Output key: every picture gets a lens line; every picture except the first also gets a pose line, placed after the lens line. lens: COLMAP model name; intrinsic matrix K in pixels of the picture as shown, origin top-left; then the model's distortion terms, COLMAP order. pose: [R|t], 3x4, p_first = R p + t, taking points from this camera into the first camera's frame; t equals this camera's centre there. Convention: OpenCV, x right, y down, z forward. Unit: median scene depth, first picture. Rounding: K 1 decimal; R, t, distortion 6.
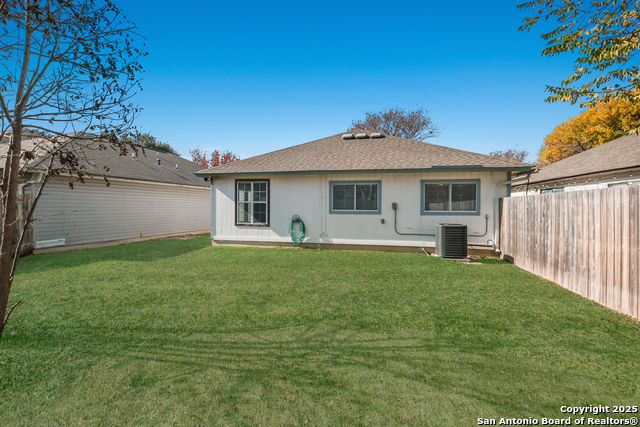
lens RADIAL K [[289.3, 0, 317.7], [0, 289.3, 207.2], [0, 0, 1]] dist [0.001570, 0.000030]
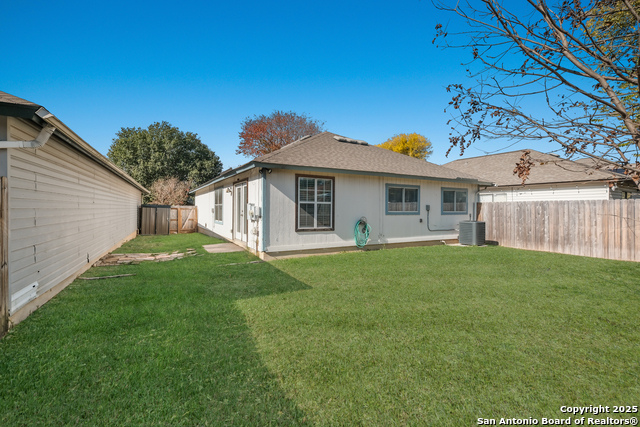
lens RADIAL K [[289.3, 0, 317.7], [0, 289.3, 207.2], [0, 0, 1]] dist [0.001570, 0.000030]
pose [[0.743411, 0.001407, 0.668833, -0.817216], [-0.002732, 0.999996, 0.000934, -0.005199], [-0.668829, -0.002521, 0.743412, 0.379206]]
